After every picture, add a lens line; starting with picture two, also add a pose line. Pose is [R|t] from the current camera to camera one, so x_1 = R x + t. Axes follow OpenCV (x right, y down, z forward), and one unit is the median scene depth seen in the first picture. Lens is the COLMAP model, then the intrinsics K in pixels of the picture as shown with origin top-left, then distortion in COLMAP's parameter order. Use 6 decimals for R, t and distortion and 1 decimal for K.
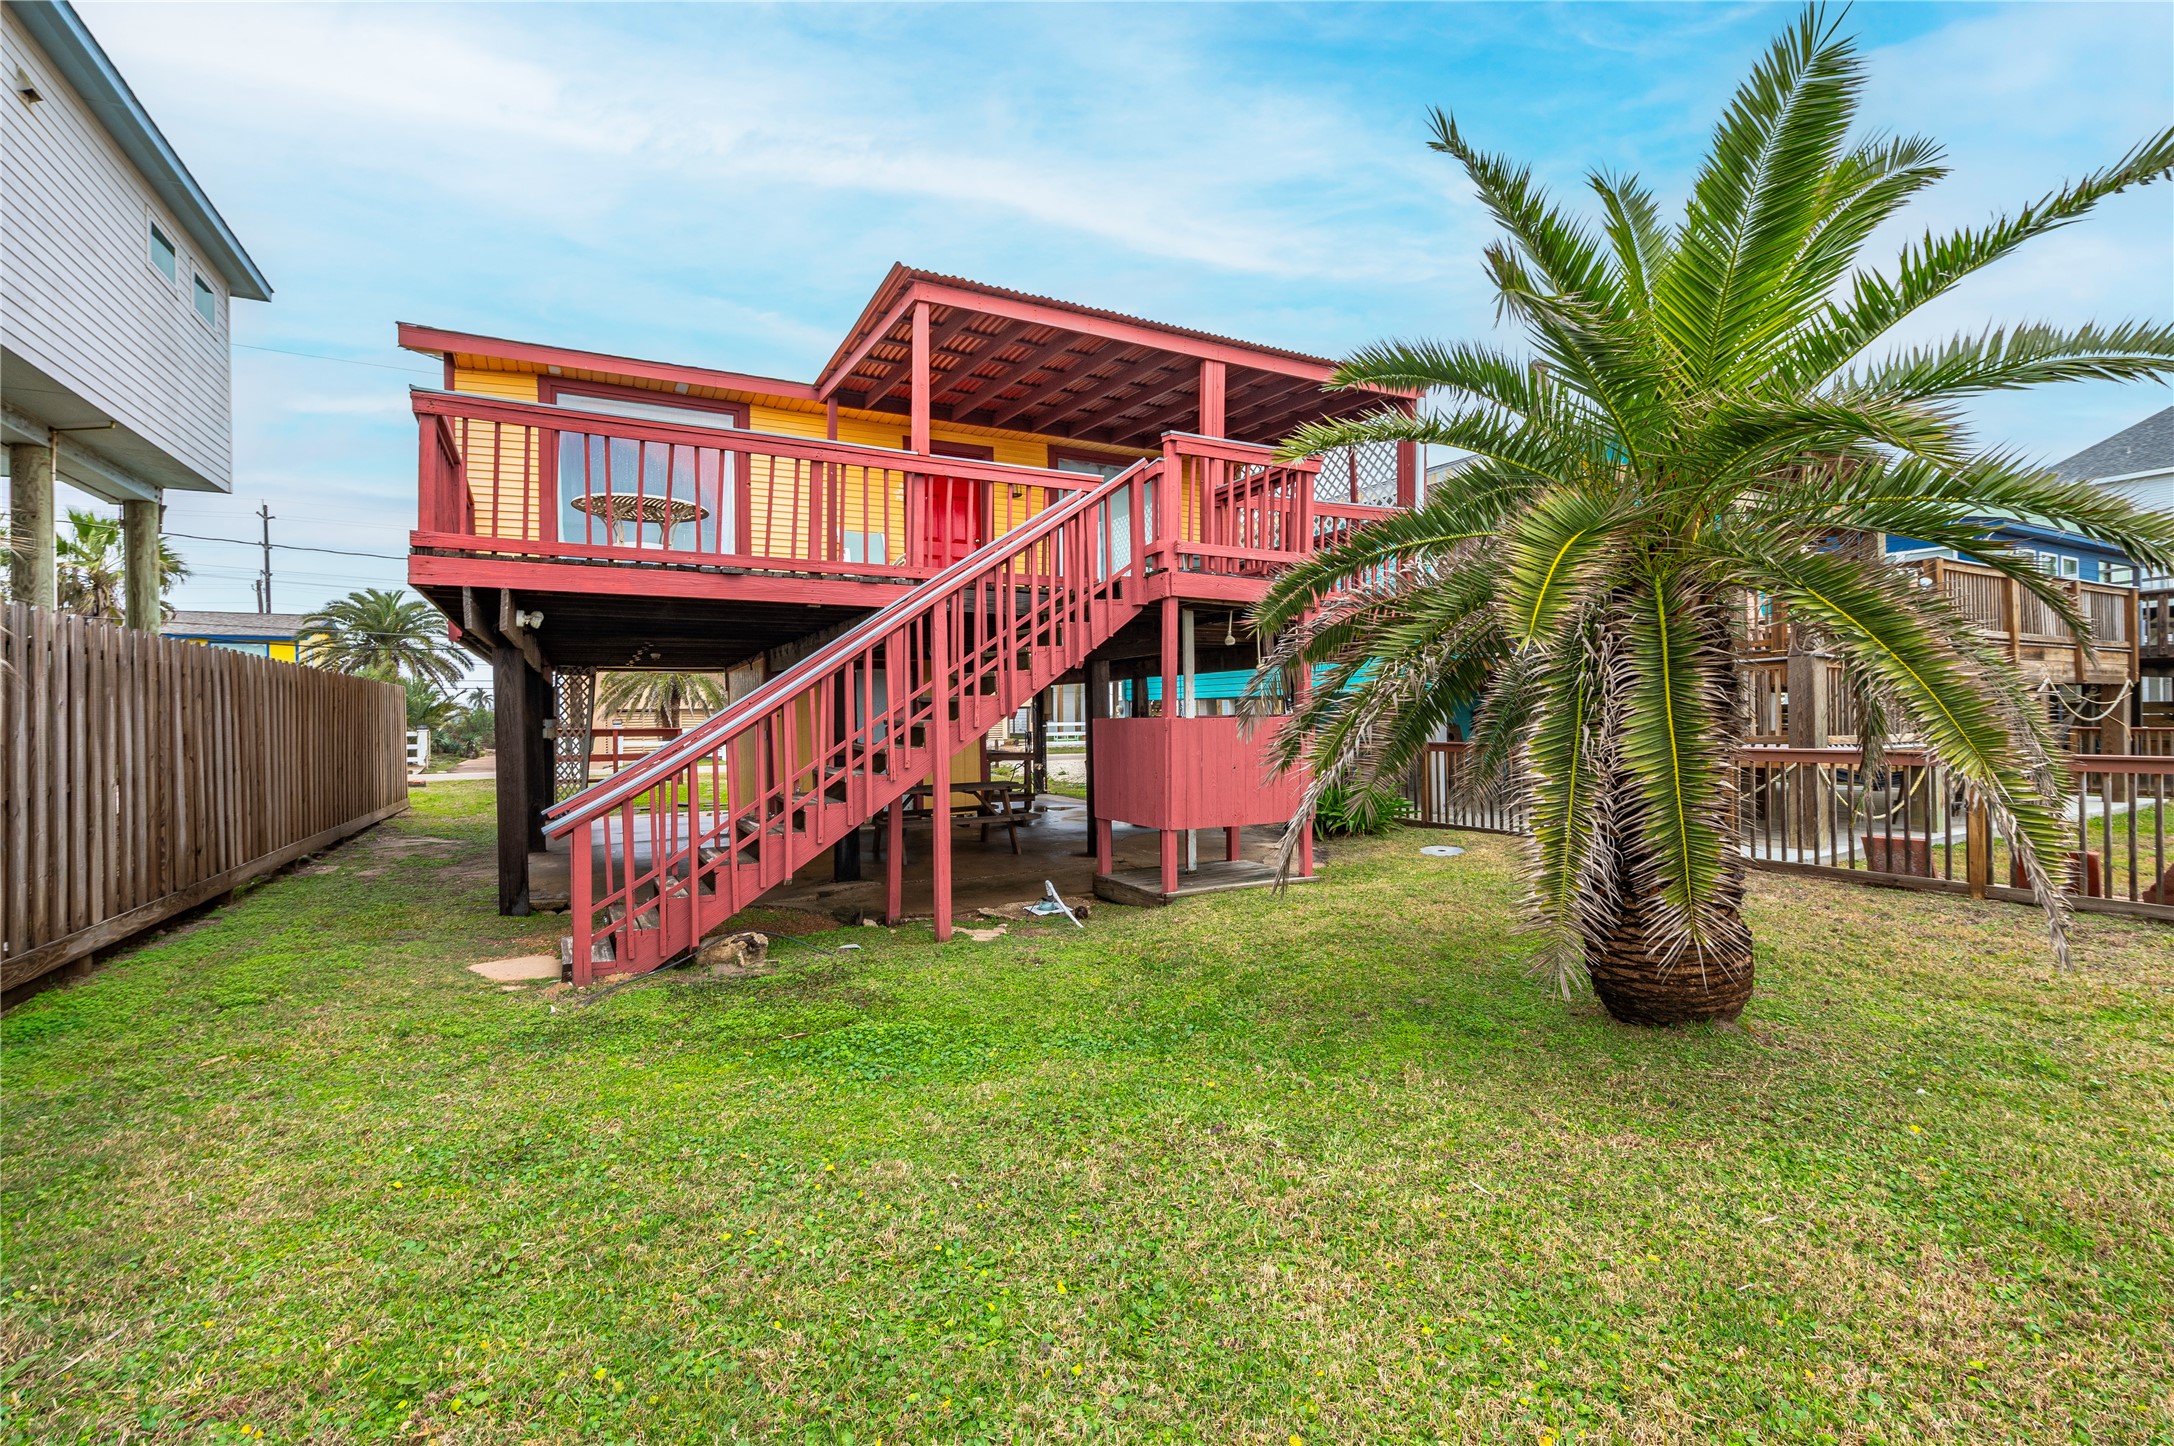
lens RADIAL K [[964.7, 0, 1087.0], [0, 964.7, 723.0], [0, 0, 1]] dist [-0.000285, -0.000064]
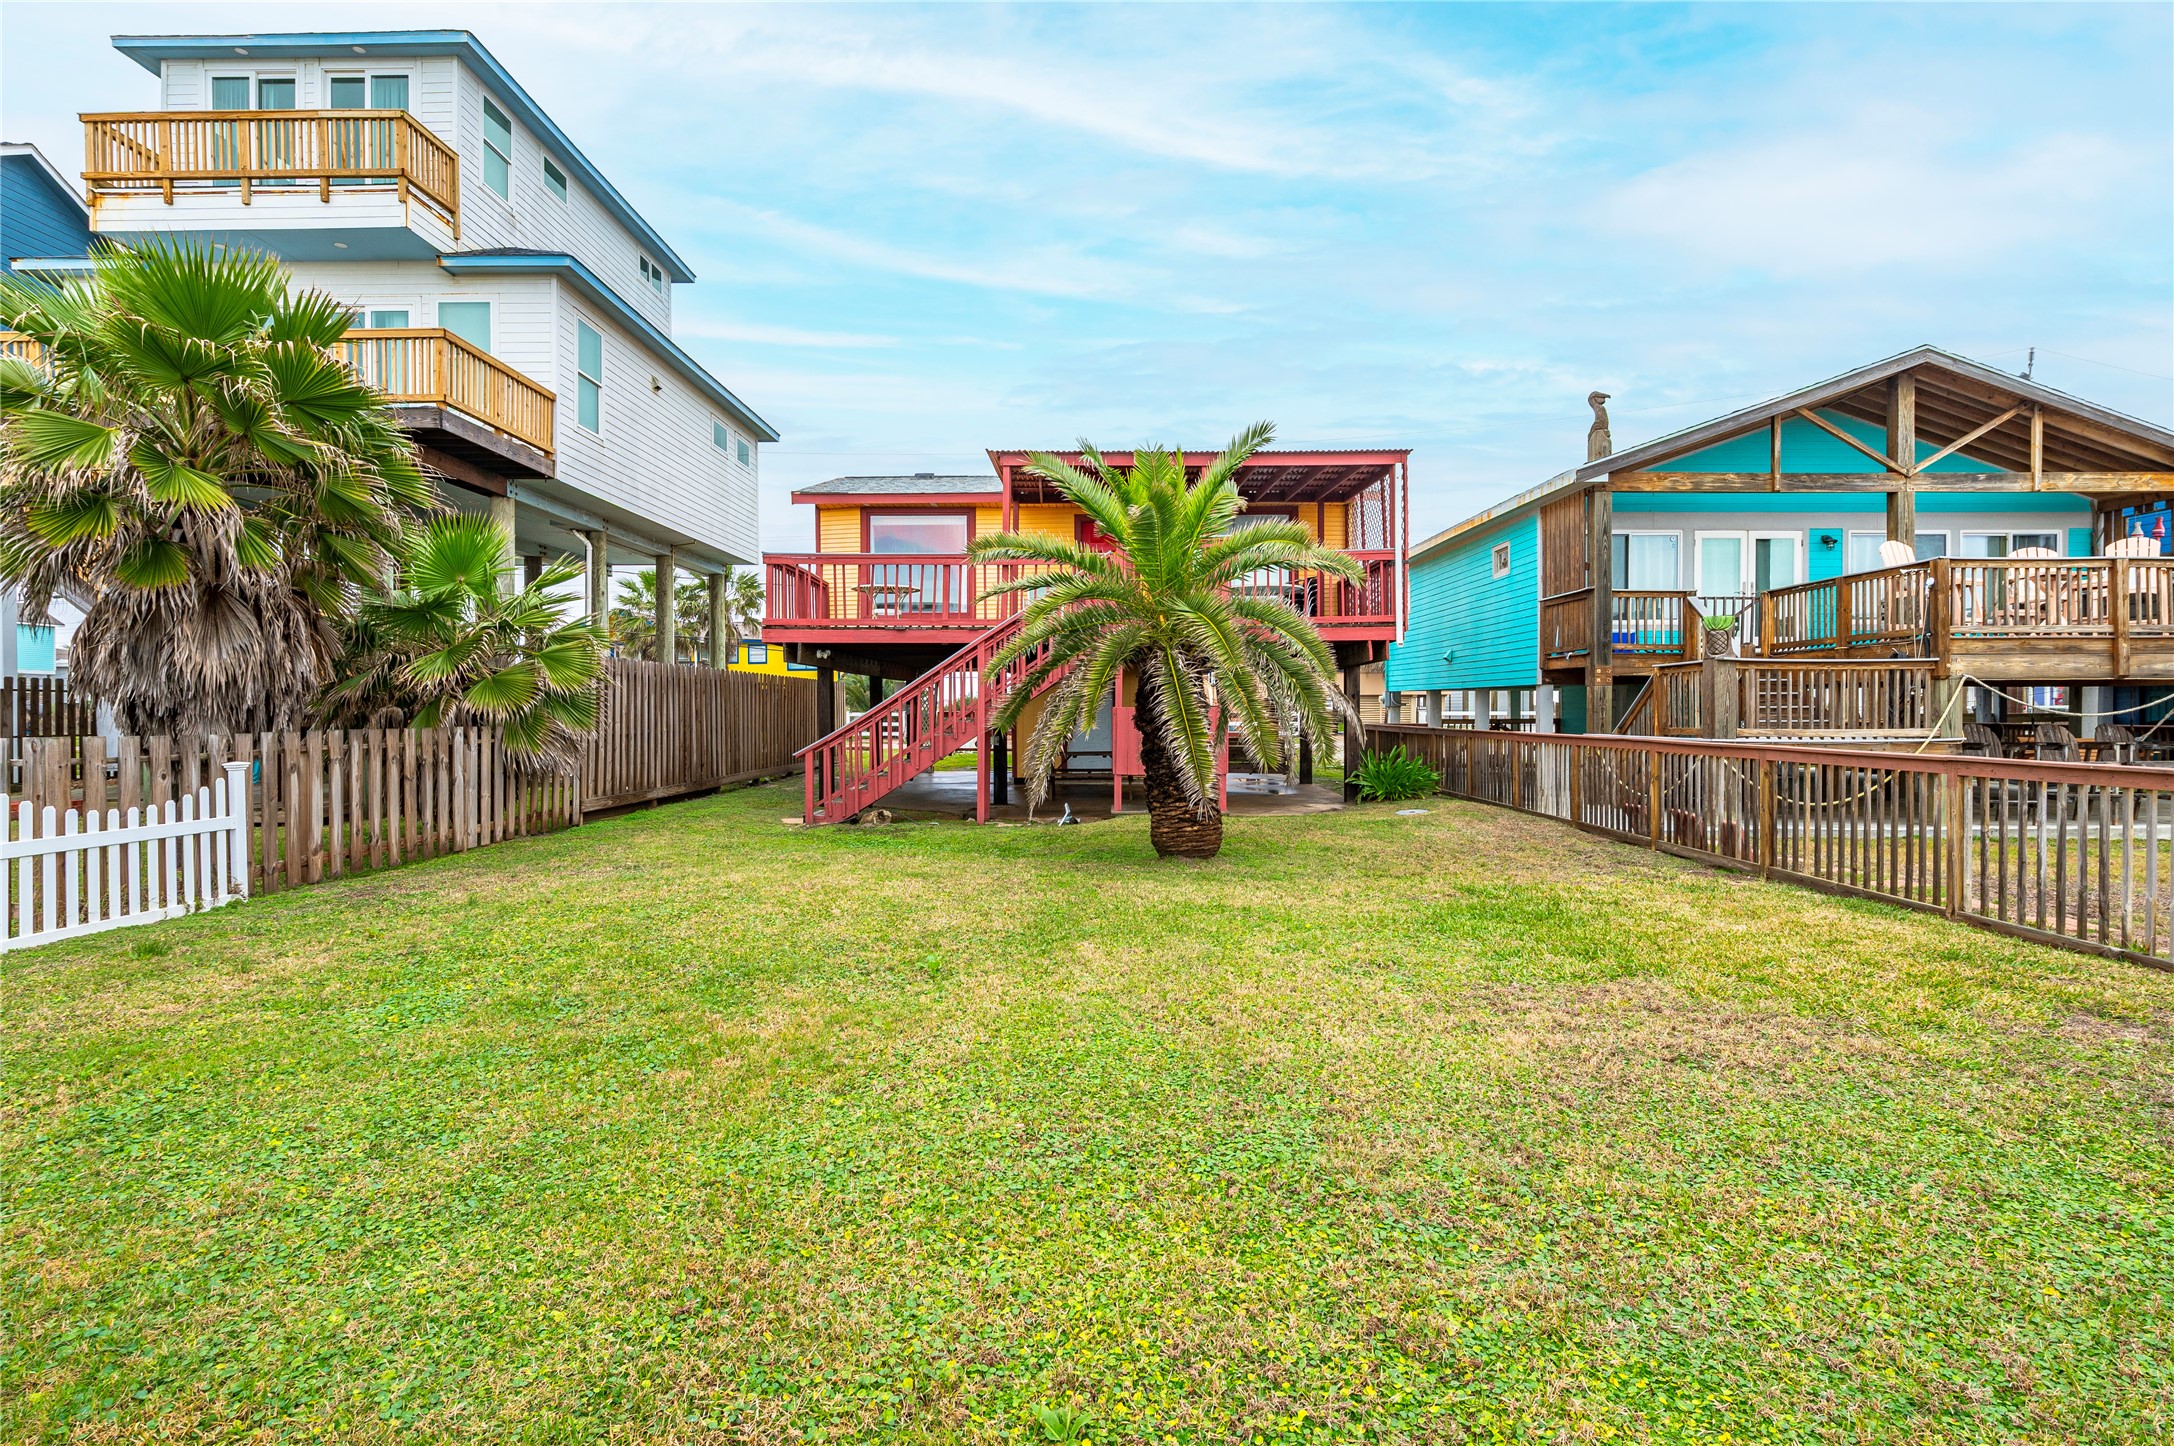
lens RADIAL K [[1086.0, 0, 1089.8], [0, 1086.0, 716.2], [0, 0, 1]] dist [-0.002649, -0.000736]
pose [[0.878685, 0.013174, -0.477221, 1.018647], [-0.010505, 0.999911, 0.008260, -0.004536], [0.477287, -0.002245, 0.878744, -0.731039]]
